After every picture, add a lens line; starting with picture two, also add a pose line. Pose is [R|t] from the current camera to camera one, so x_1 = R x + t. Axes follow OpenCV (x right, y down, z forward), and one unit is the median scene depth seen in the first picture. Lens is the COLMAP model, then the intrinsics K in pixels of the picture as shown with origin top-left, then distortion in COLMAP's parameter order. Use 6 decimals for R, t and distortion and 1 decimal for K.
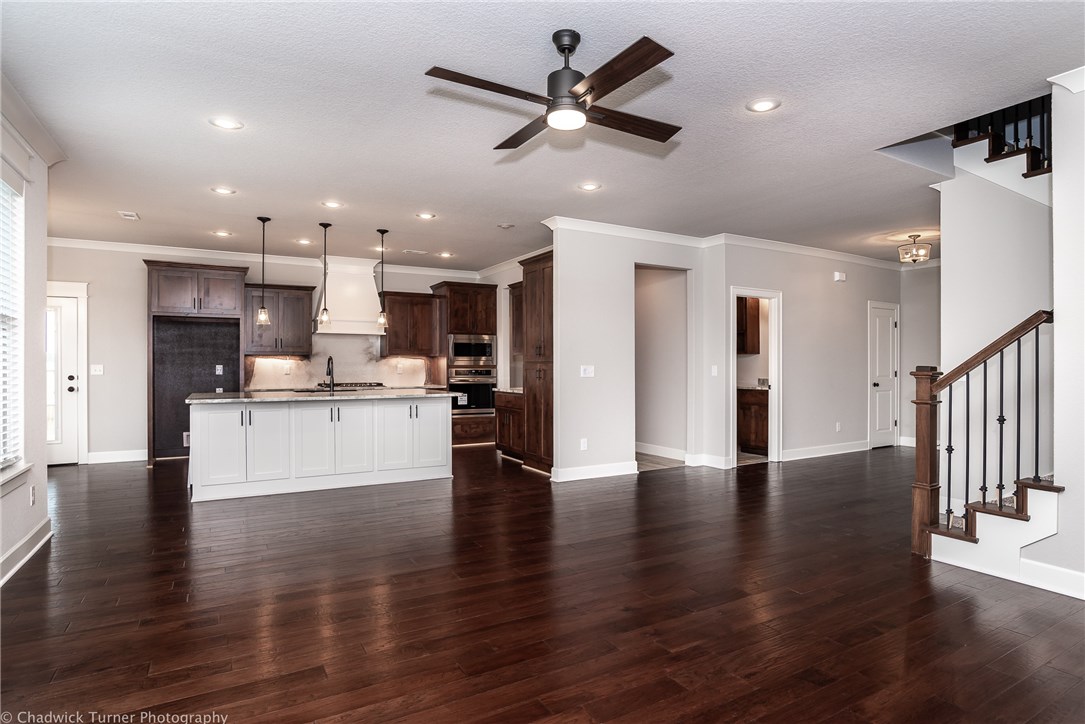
lens RADIAL K [[569.7, 0, 542.6], [0, 569.7, 366.6], [0, 0, 1]] dist [-0.021256, 0.000453]
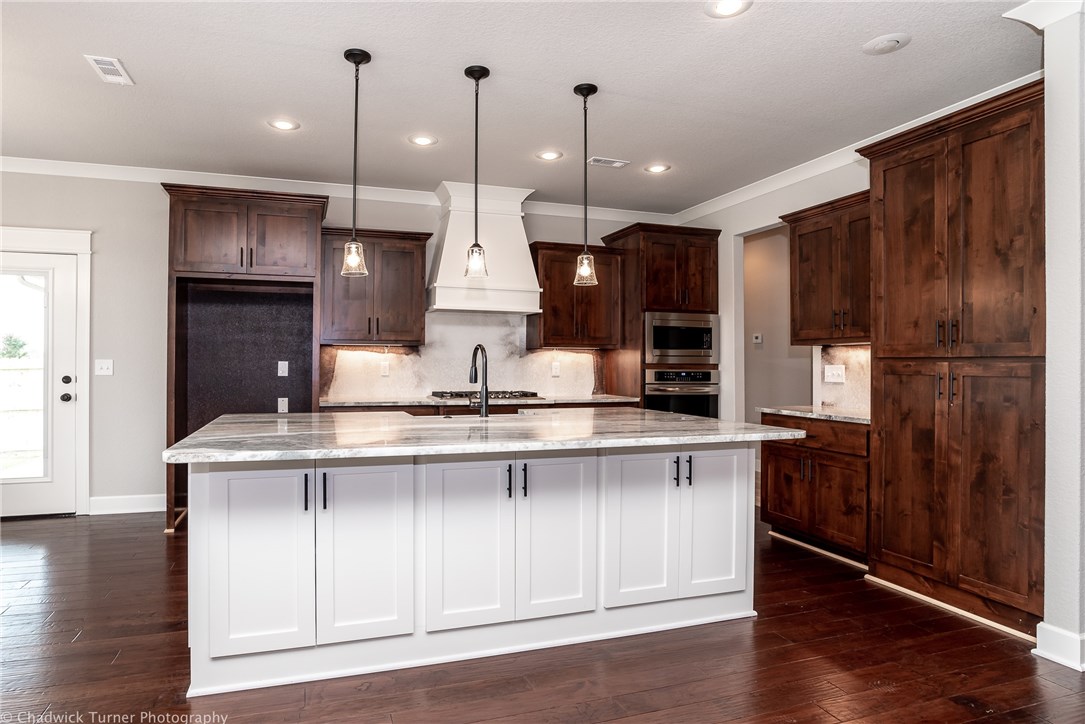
lens RADIAL K [[630.2, 0, 542.5], [0, 630.2, 362.0], [0, 0, 1]] dist [-0.035272, 0.001631]
pose [[0.988385, 0.006195, -0.151848, -0.181015], [-0.006852, 0.999969, -0.003807, -0.000988], [0.151819, 0.004803, 0.988397, 0.355848]]
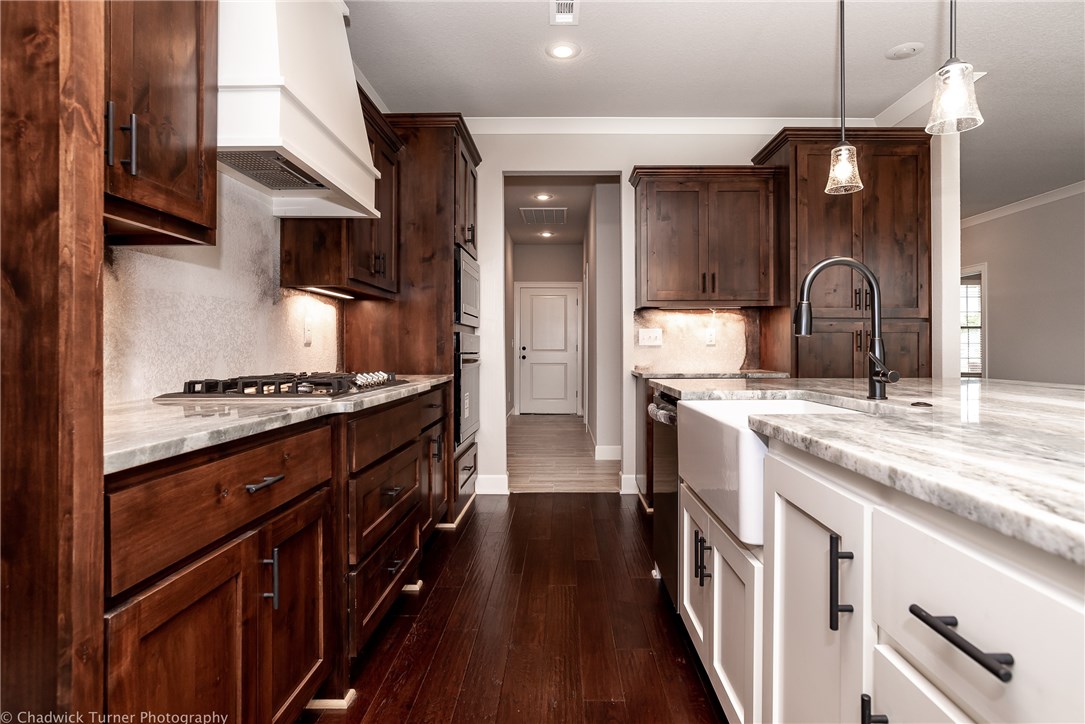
lens RADIAL K [[573.3, 0, 541.5], [0, 573.3, 352.7], [0, 0, 1]] dist [-0.002717, 0.000045]
pose [[0.479586, -0.007917, 0.877459, -0.540452], [0.005364, 0.999967, 0.006090, 0.017549], [-0.877478, 0.001786, 0.479613, 0.817294]]
